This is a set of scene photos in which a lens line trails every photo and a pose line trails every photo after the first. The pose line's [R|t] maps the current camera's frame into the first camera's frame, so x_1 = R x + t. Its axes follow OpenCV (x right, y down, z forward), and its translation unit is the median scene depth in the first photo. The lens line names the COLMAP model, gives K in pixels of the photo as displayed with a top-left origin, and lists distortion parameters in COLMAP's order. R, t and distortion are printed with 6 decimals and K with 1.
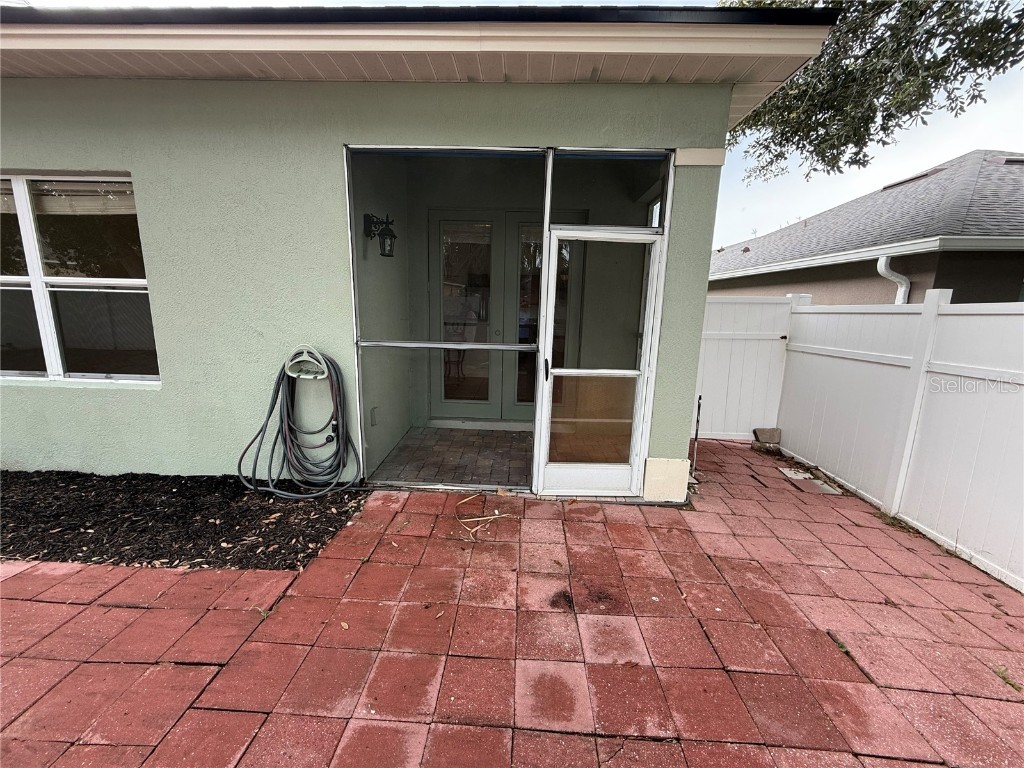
lens RADIAL K [[408.1, 0, 510.1], [0, 408.1, 384.2], [0, 0, 1]] dist [0.000625, -0.000299]
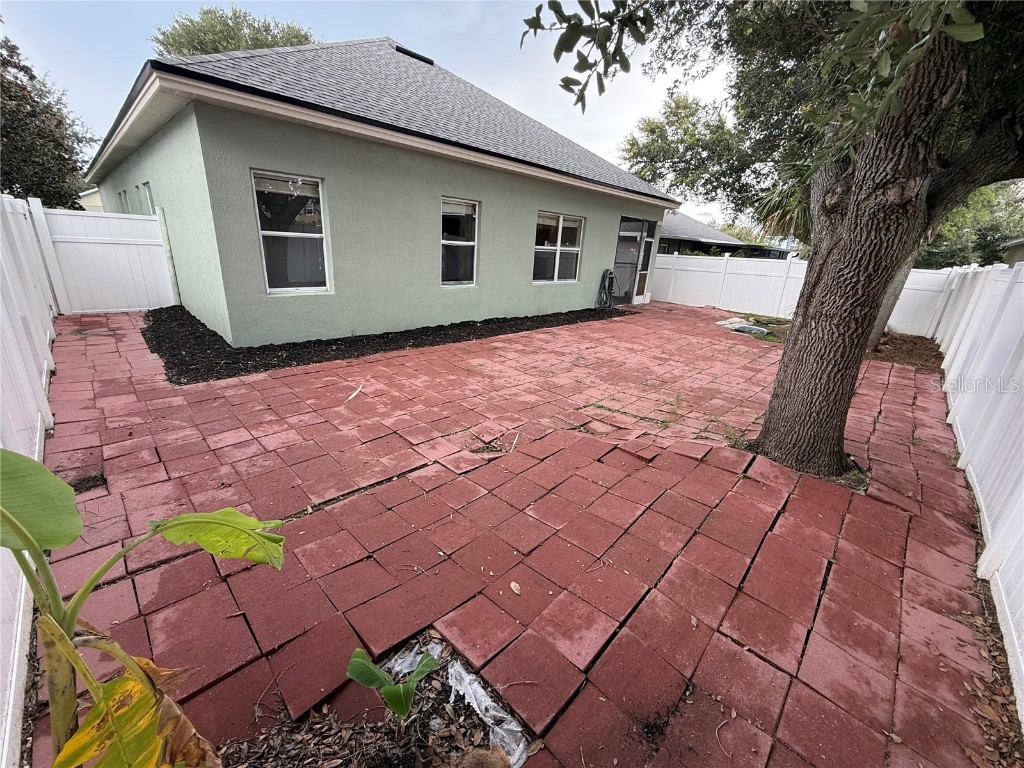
lens RADIAL K [[408.1, 0, 510.1], [0, 408.1, 384.2], [0, 0, 1]] dist [0.000625, -0.000299]
pose [[0.669815, -0.229155, 0.706283, -3.741641], [0.093105, 0.969600, 0.226291, 0.004616], [-0.736668, -0.085815, 0.670788, -0.845920]]
